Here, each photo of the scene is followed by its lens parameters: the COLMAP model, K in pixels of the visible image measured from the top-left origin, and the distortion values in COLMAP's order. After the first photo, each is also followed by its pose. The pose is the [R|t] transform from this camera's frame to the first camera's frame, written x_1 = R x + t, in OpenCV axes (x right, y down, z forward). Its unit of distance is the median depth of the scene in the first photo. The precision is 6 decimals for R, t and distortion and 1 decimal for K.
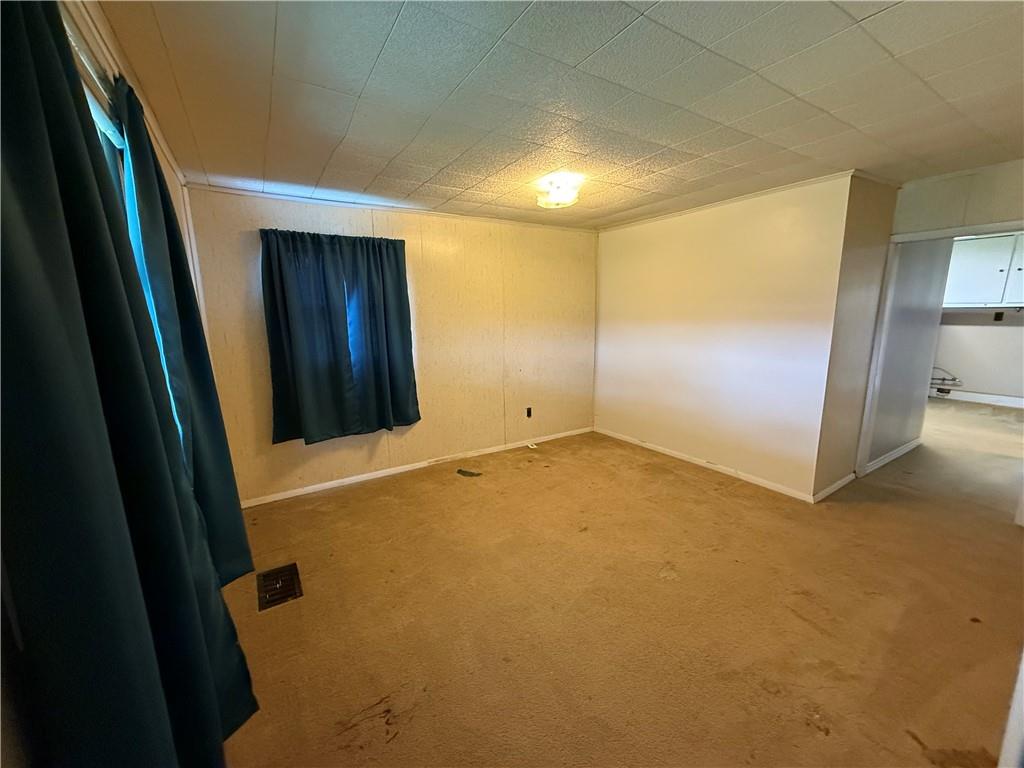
lens RADIAL K [[409.6, 0, 506.6], [0, 409.6, 386.3], [0, 0, 1]] dist [0.000271, 0.000576]
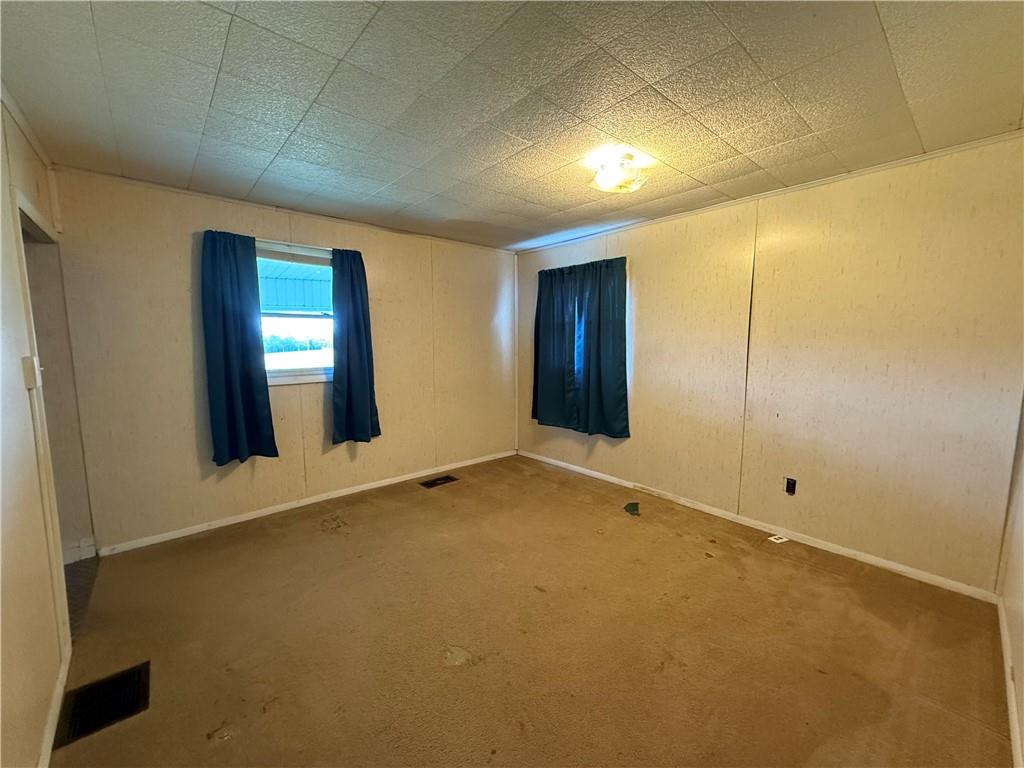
lens RADIAL K [[409.6, 0, 506.0], [0, 409.6, 384.3], [0, 0, 1]] dist [0.000271, 0.000576]
pose [[0.161535, 0.132018, -0.977997, 0.688409], [-0.172365, 0.979553, 0.103758, -0.093344], [0.971698, 0.151812, 0.180987, 0.537547]]
